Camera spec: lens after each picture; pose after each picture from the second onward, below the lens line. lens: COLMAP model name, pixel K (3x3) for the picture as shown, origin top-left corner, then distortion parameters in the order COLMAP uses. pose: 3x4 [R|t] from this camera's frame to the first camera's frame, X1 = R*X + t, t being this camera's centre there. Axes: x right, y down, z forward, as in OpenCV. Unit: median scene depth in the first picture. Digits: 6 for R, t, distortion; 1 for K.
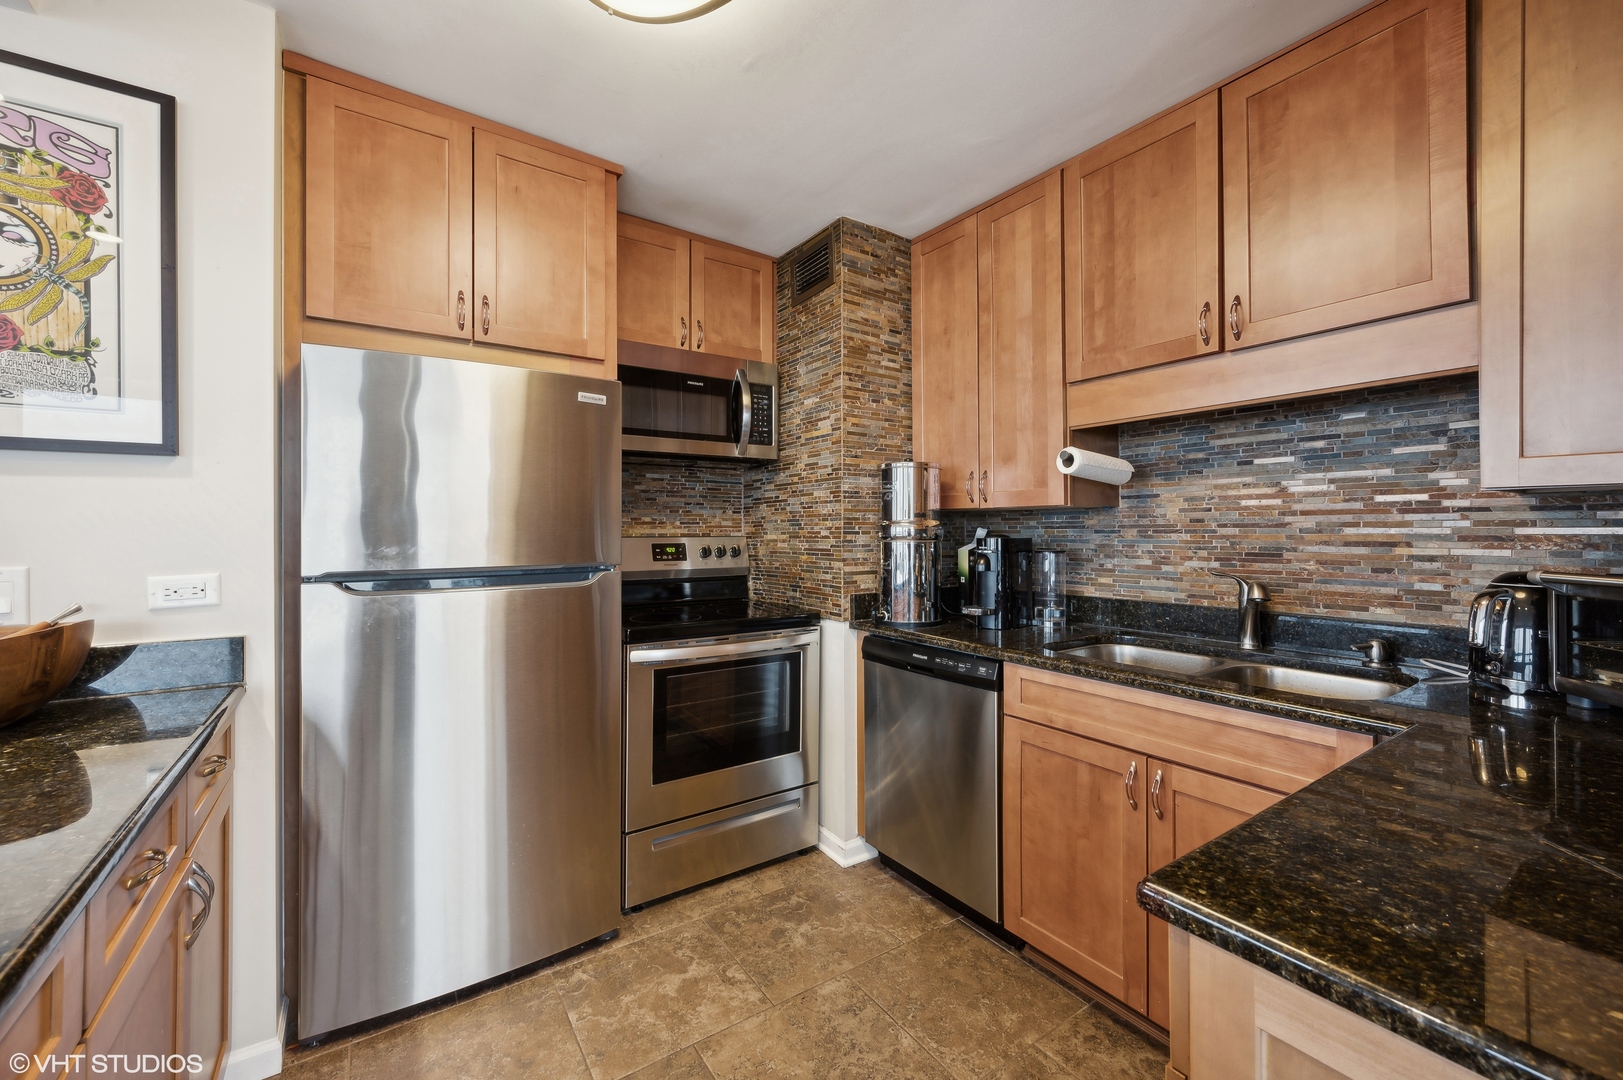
lens RADIAL K [[652.5, 0, 825.1], [0, 652.5, 533.2], [0, 0, 1]] dist [-0.001237, 0.000037]
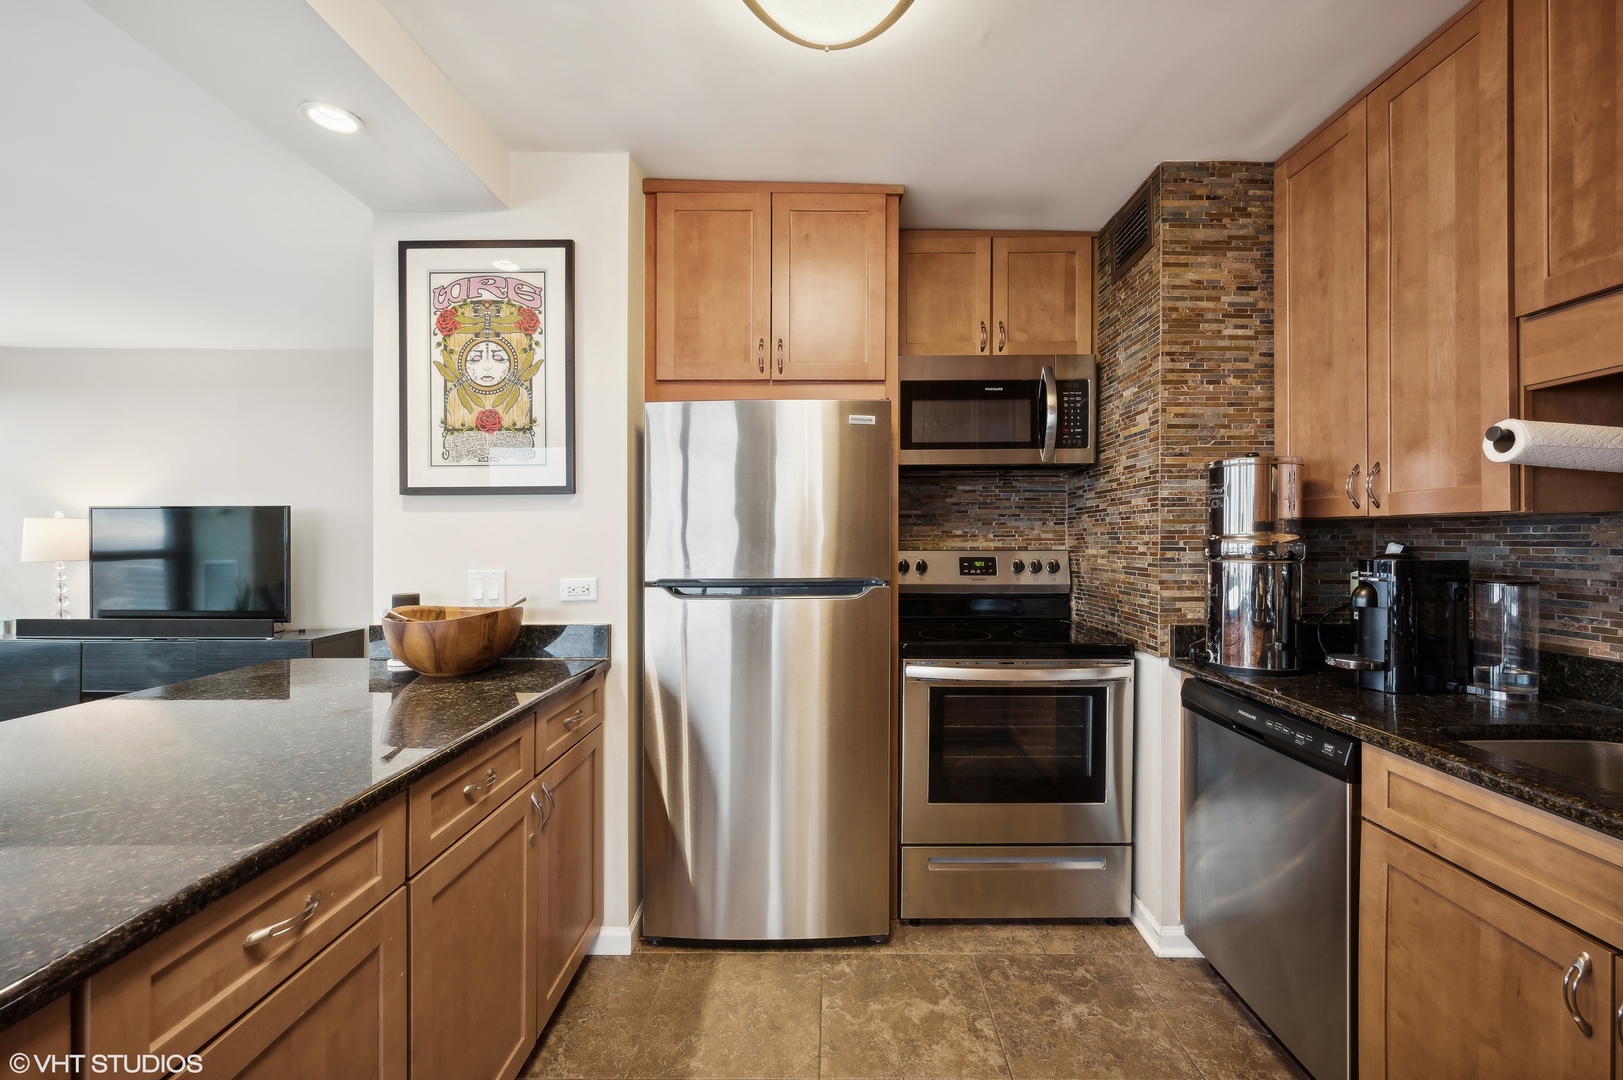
lens RADIAL K [[661.8, 0, 831.1], [0, 661.8, 542.4], [0, 0, 1]] dist [-0.000397, 0.000029]
pose [[0.819667, 0.004430, -0.572824, 0.189665], [-0.001798, 0.999985, 0.005161, -0.014399], [0.572838, -0.003200, 0.819662, 0.094011]]
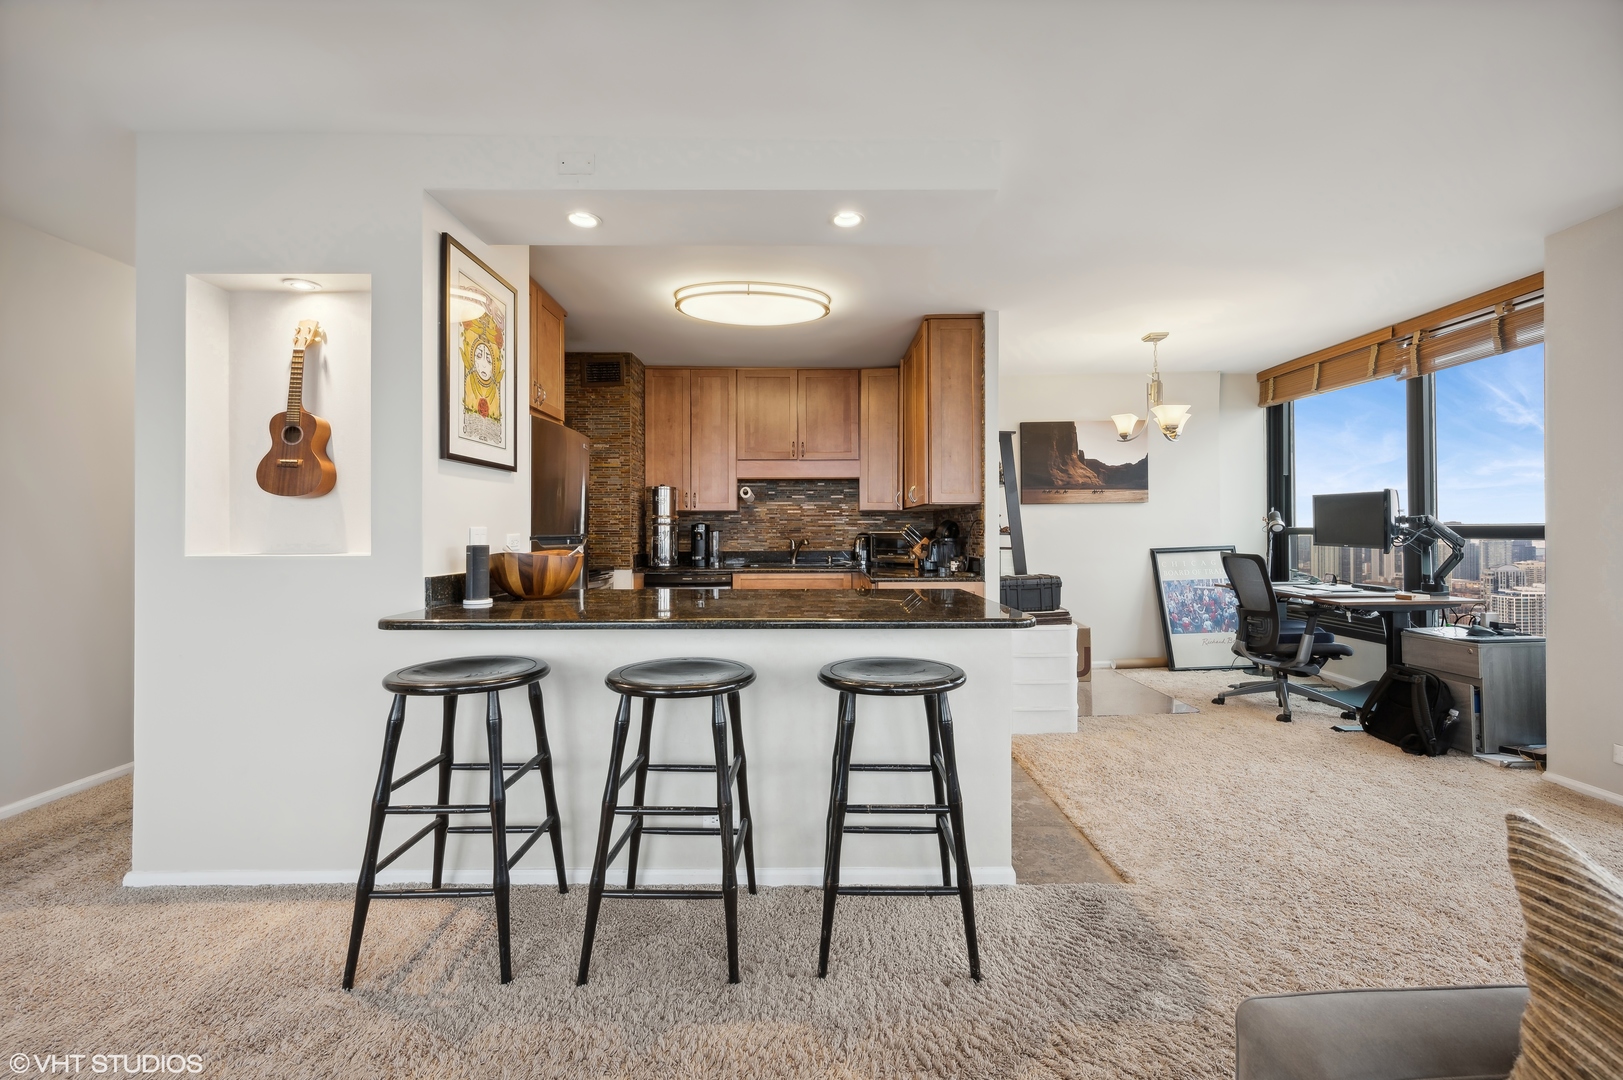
lens RADIAL K [[642.6, 0, 816.6], [0, 642.6, 531.1], [0, 0, 1]] dist [0.000029, -0.000088]
pose [[0.562135, 0.003031, 0.827040, -1.380341], [0.004971, 0.999963, -0.007043, 0.049488], [-0.827031, 0.008071, 0.562099, -0.550362]]
